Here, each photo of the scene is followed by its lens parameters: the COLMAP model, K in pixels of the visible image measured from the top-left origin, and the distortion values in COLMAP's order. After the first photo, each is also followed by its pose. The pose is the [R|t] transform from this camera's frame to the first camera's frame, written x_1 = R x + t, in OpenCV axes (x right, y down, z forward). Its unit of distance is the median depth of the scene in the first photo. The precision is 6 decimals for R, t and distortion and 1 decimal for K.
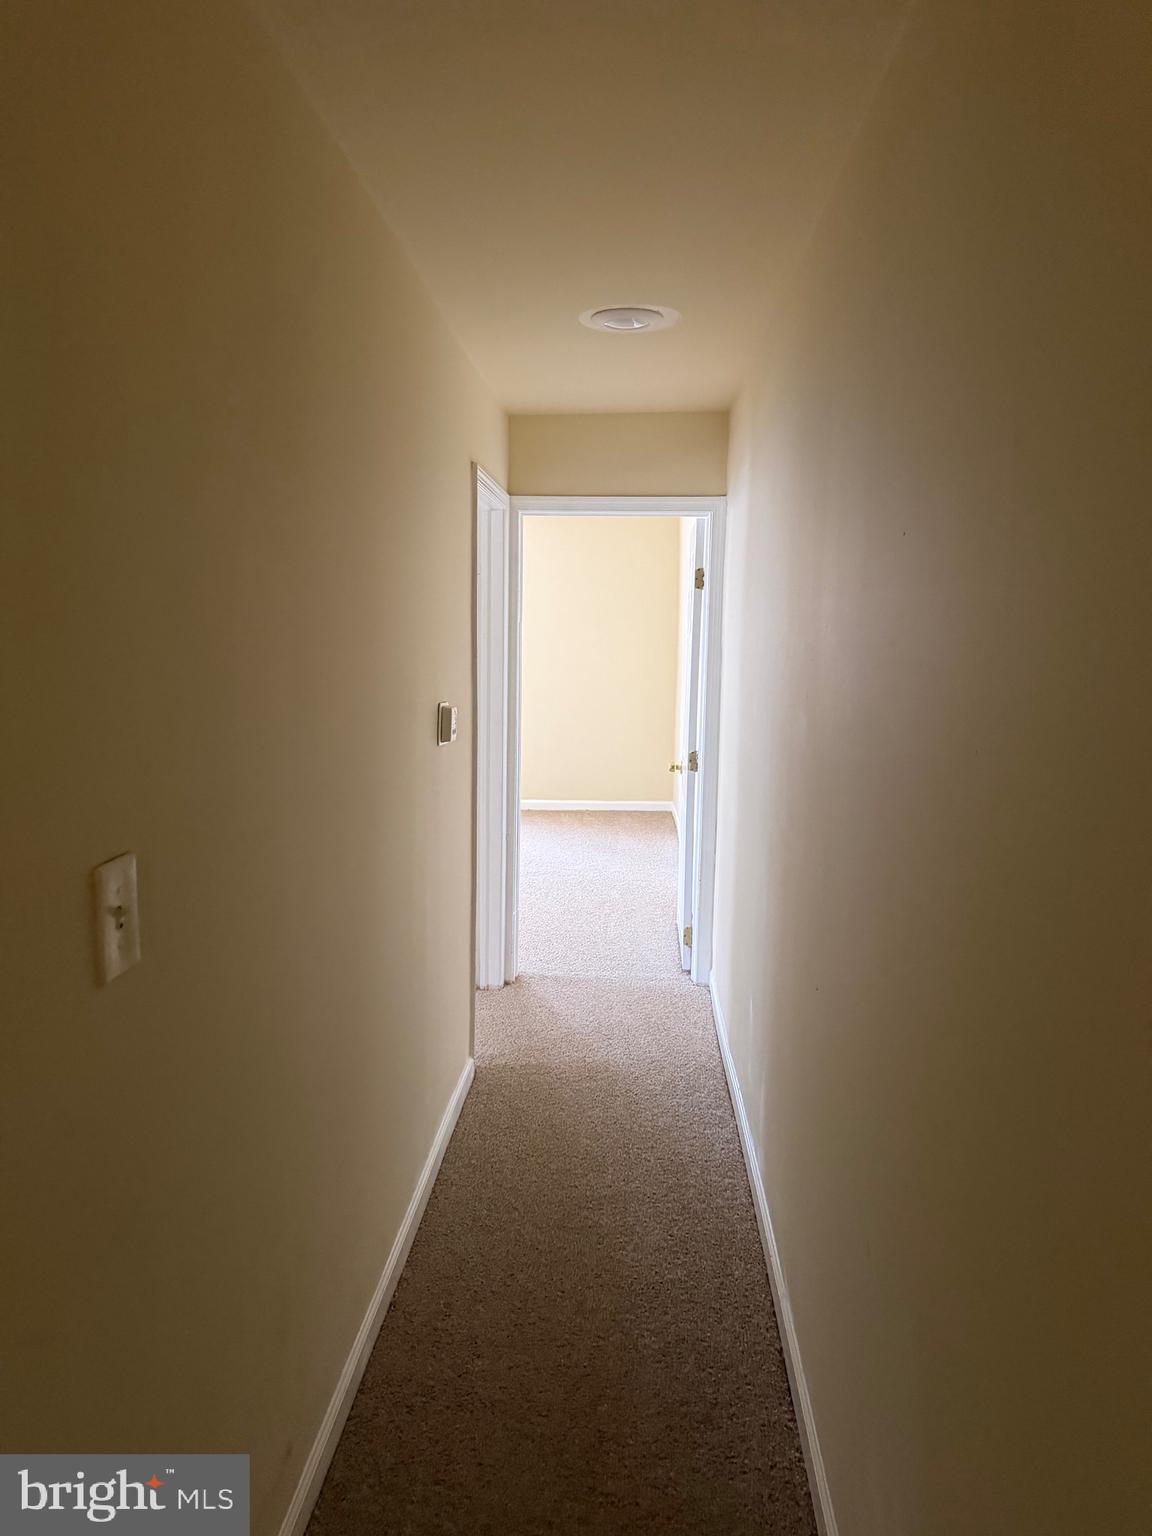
lens RADIAL K [[1081.2, 0, 572.1], [0, 1081.2, 764.8], [0, 0, 1]] dist [0.046088, -0.051611]
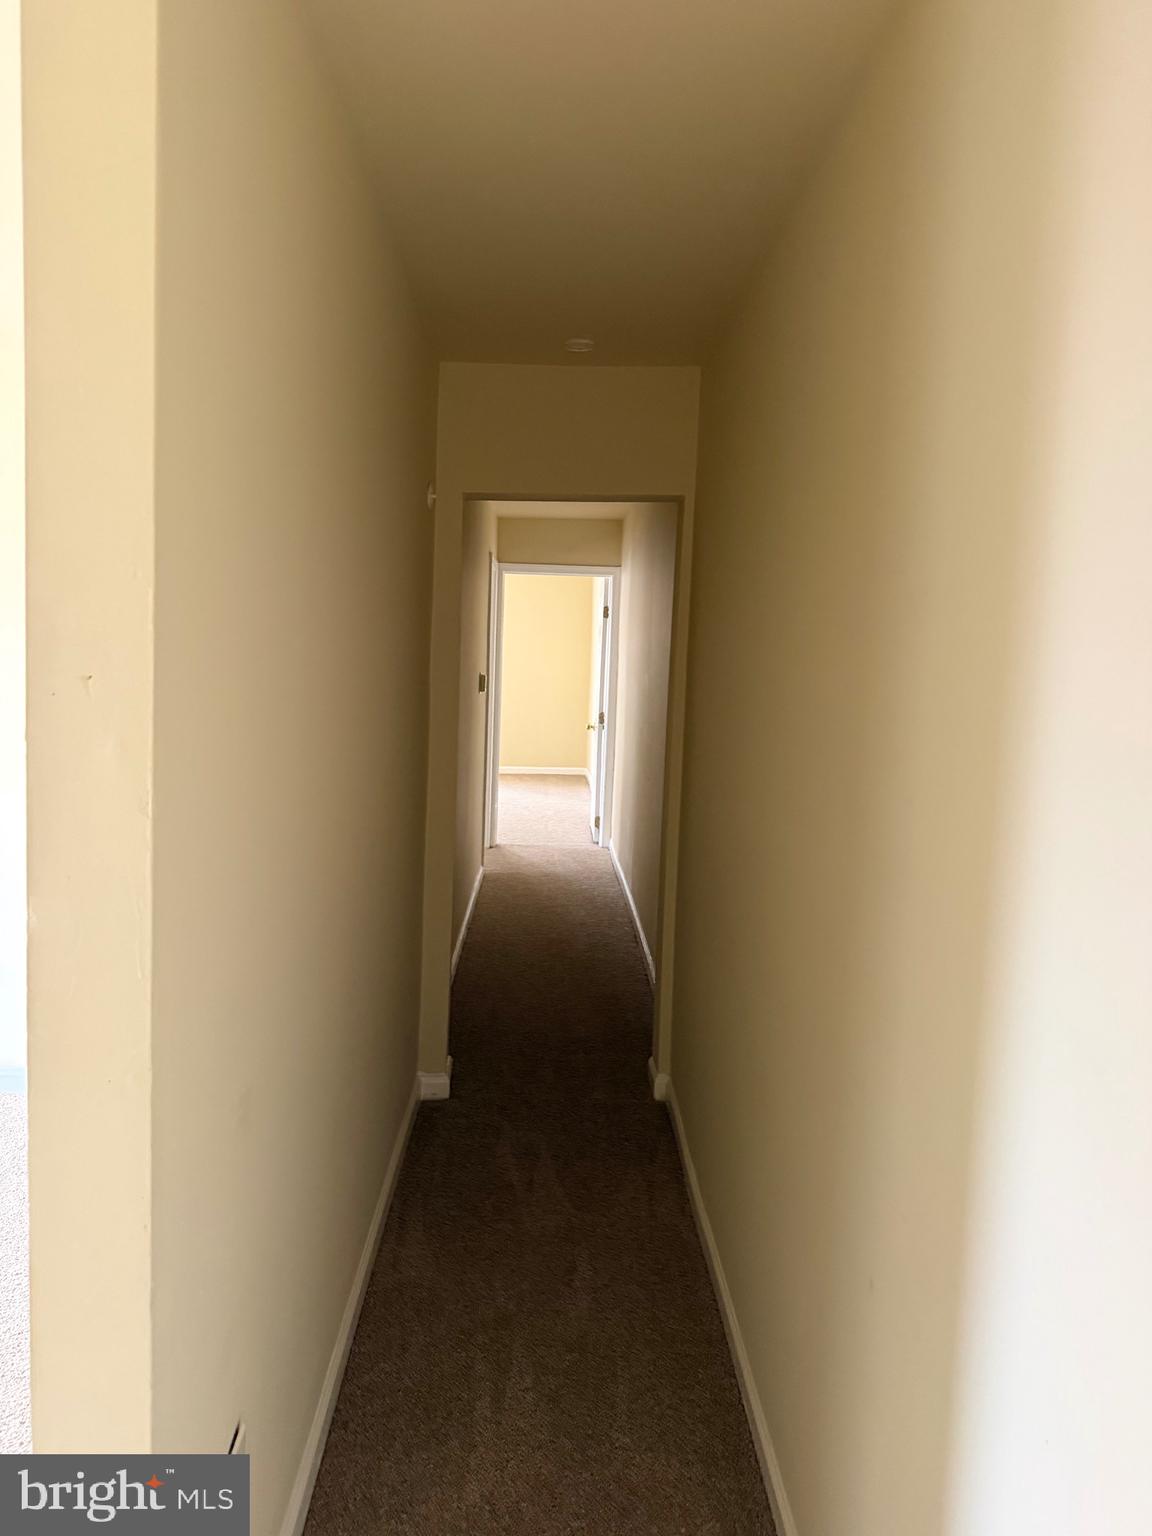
lens RADIAL K [[1081.2, 0, 572.1], [0, 1081.2, 764.8], [0, 0, 1]] dist [0.046088, -0.051611]
pose [[0.996404, 0.010774, 0.084037, -0.077552], [-0.009705, 0.999867, -0.013124, 0.093470], [-0.084167, 0.012261, 0.996376, -0.703823]]
